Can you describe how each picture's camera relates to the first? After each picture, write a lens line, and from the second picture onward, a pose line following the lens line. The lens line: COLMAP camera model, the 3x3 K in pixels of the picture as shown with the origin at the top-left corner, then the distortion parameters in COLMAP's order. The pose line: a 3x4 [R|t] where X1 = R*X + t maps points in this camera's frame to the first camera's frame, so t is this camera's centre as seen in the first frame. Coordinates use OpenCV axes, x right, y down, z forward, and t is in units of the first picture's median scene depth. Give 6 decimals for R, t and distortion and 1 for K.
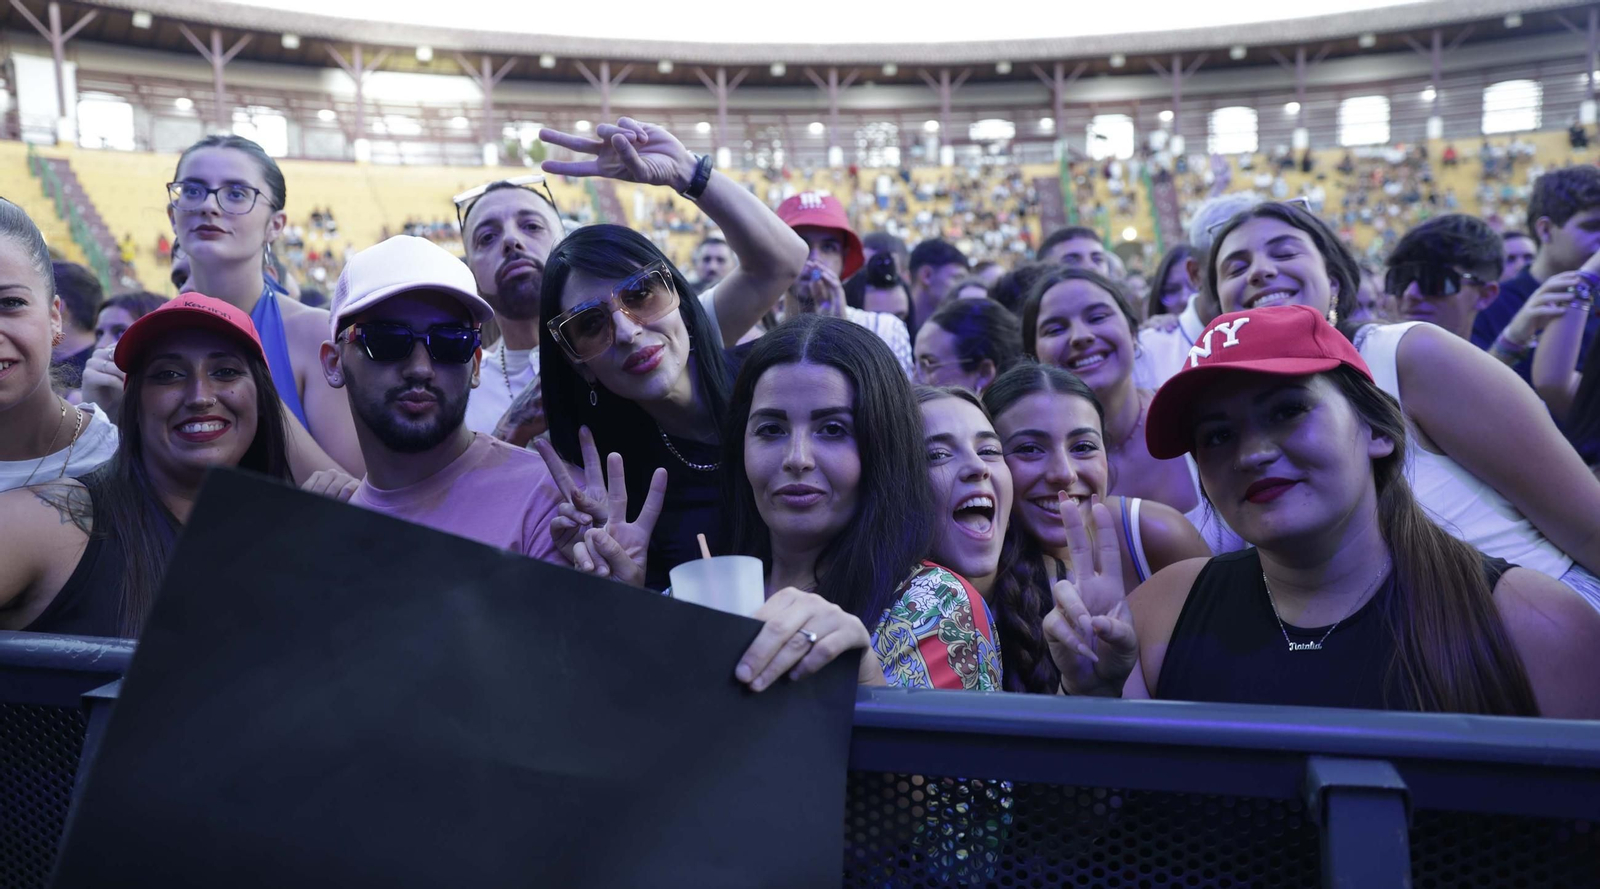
lens RADIAL K [[1066.3, 0, 786.9], [0, 1066.3, 443.3], [0, 0, 1]] dist [-0.093490, 0.045788]
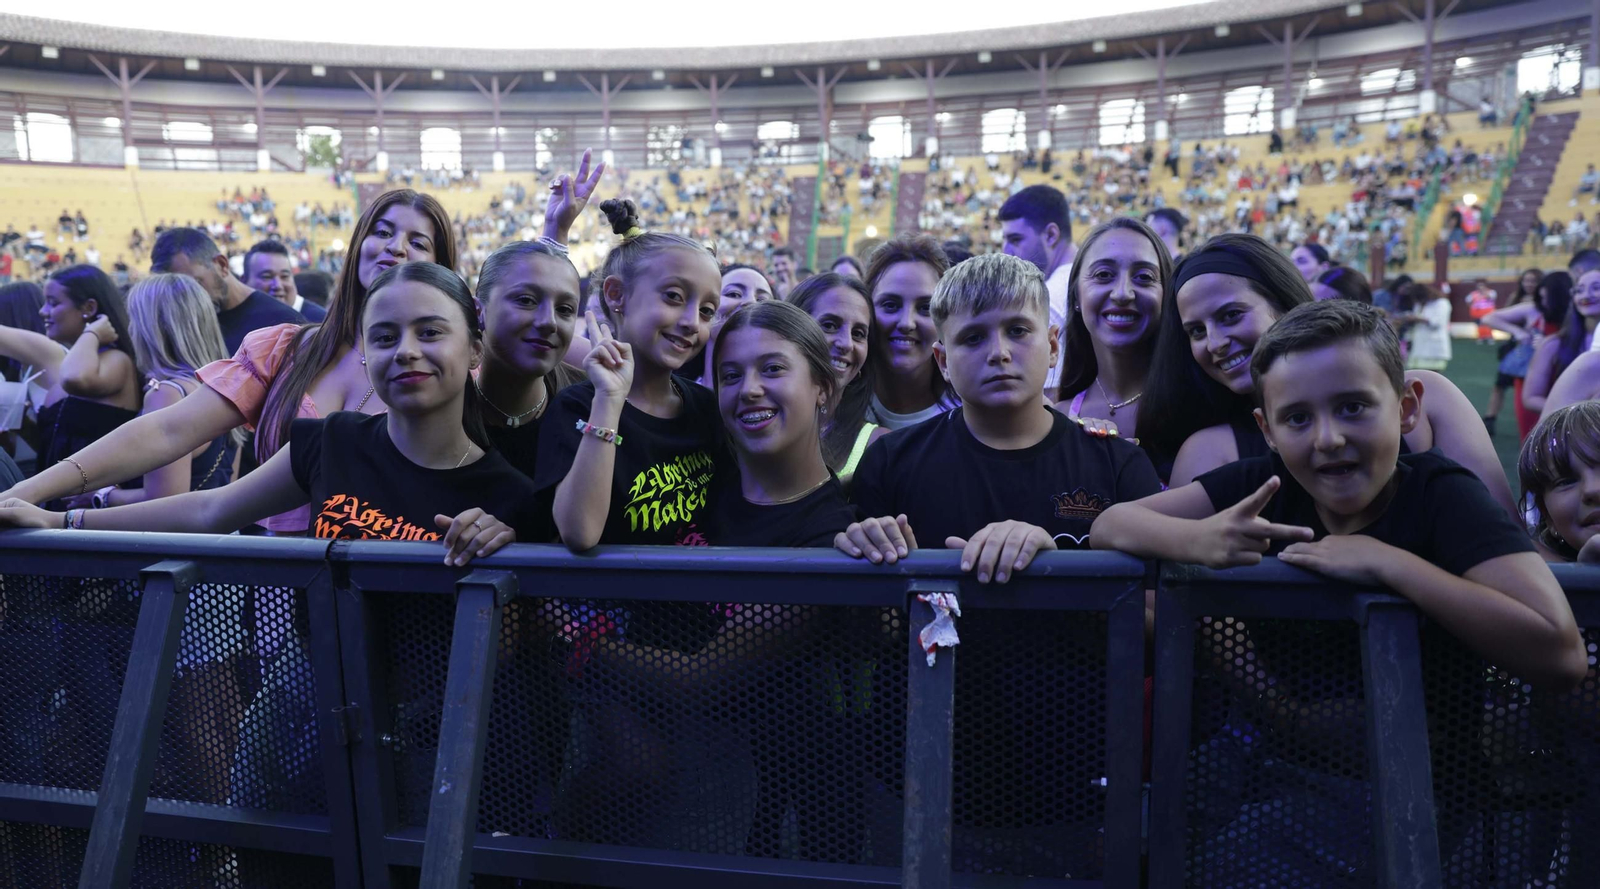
lens RADIAL K [[1066.3, 0, 826.5], [0, 1066.3, 447.3], [0, 0, 1]] dist [-0.093490, 0.045788]
pose [[0.999745, 0.000307, 0.022584, 0.252981], [-0.000671, 0.999870, 0.016117, -0.001781], [-0.022576, -0.016128, 0.999615, -0.058519]]
